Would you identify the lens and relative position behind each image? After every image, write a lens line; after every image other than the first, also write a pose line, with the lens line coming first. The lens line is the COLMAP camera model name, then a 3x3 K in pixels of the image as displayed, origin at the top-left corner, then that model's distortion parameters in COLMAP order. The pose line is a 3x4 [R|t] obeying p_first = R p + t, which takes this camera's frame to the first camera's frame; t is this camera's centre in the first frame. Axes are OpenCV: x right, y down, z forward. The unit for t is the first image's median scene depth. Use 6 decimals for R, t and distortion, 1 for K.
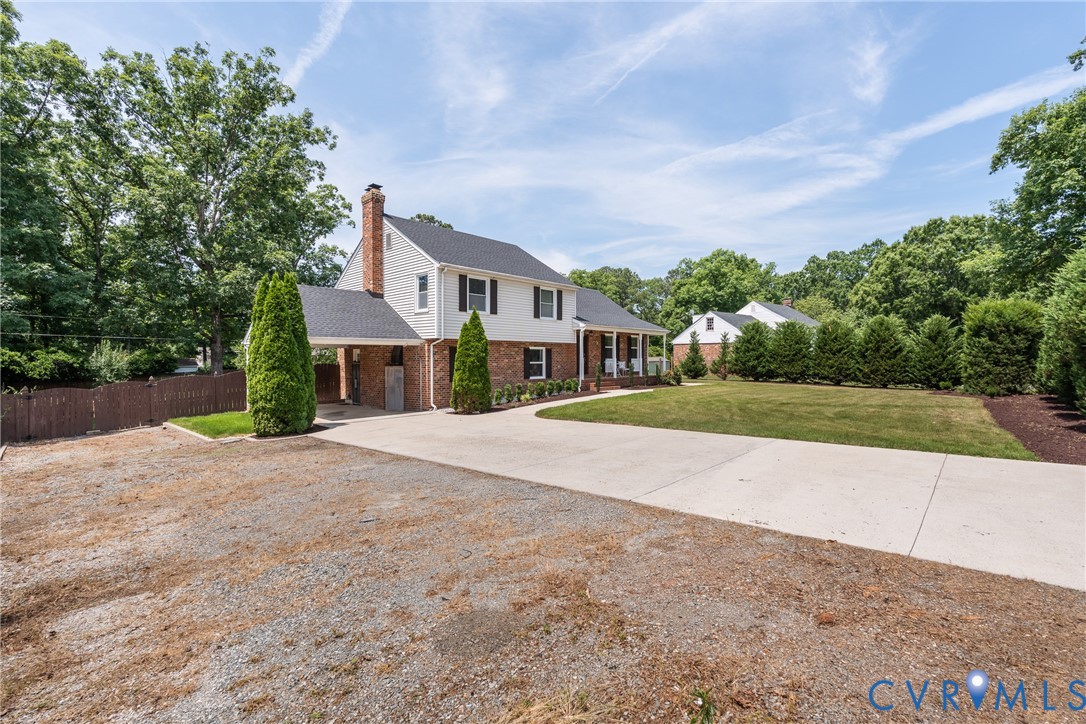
lens RADIAL K [[473.0, 0, 529.0], [0, 473.0, 363.7], [0, 0, 1]] dist [-0.000620, -0.000889]
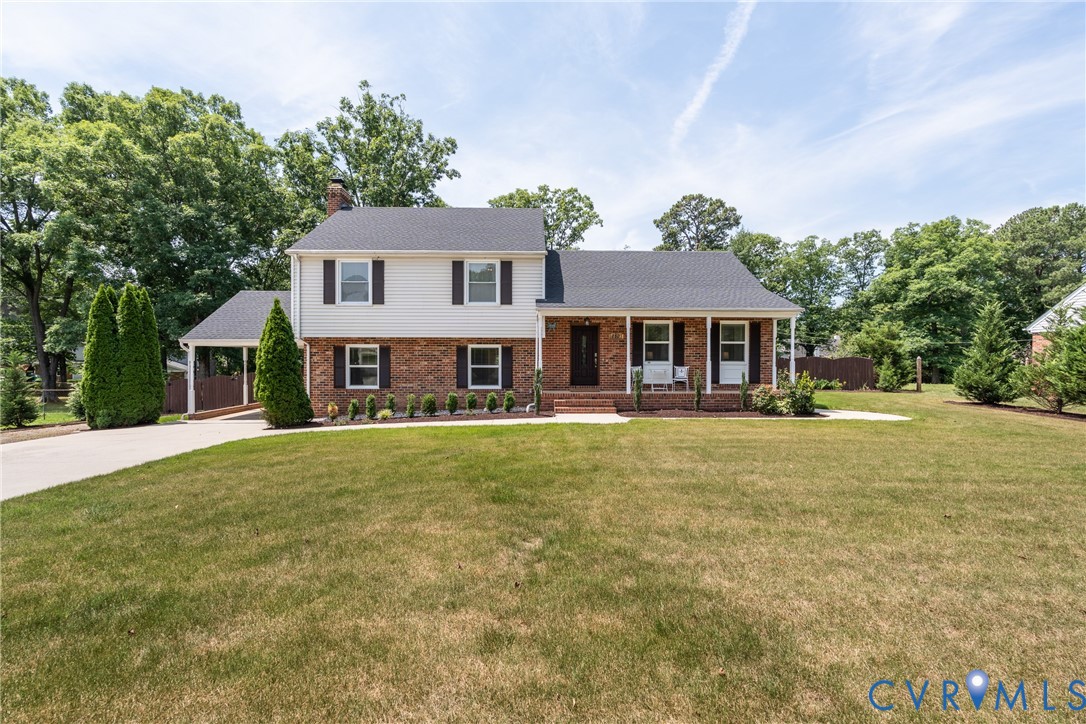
lens RADIAL K [[473.0, 0, 542.0], [0, 473.0, 361.1], [0, 0, 1]] dist [-0.000620, -0.000889]
pose [[0.713046, 0.005849, -0.701092, 0.486164], [-0.011545, 0.999928, -0.003400, -0.007390], [0.701022, 0.010518, 0.713062, 0.456469]]
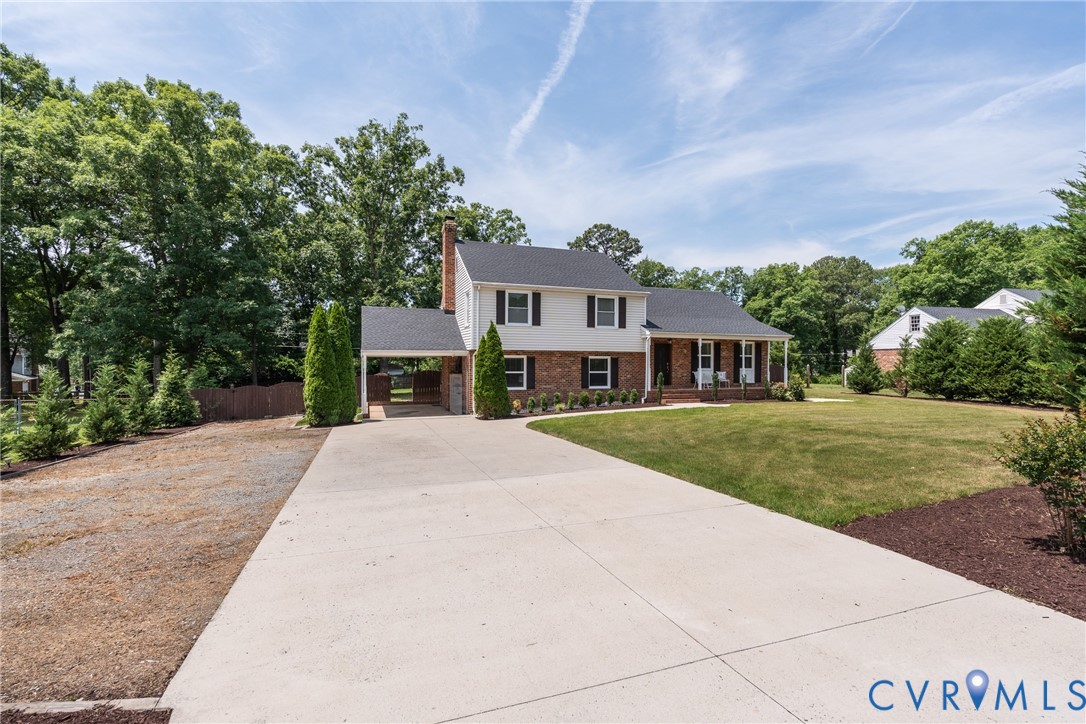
lens RADIAL K [[473.0, 0, 526.8], [0, 473.0, 371.4], [0, 0, 1]] dist [-0.000620, -0.000889]
pose [[0.889536, 0.013143, -0.456676, 0.277692], [-0.010594, 0.999911, 0.008142, -0.008663], [0.456742, -0.002405, 0.889596, 0.044307]]
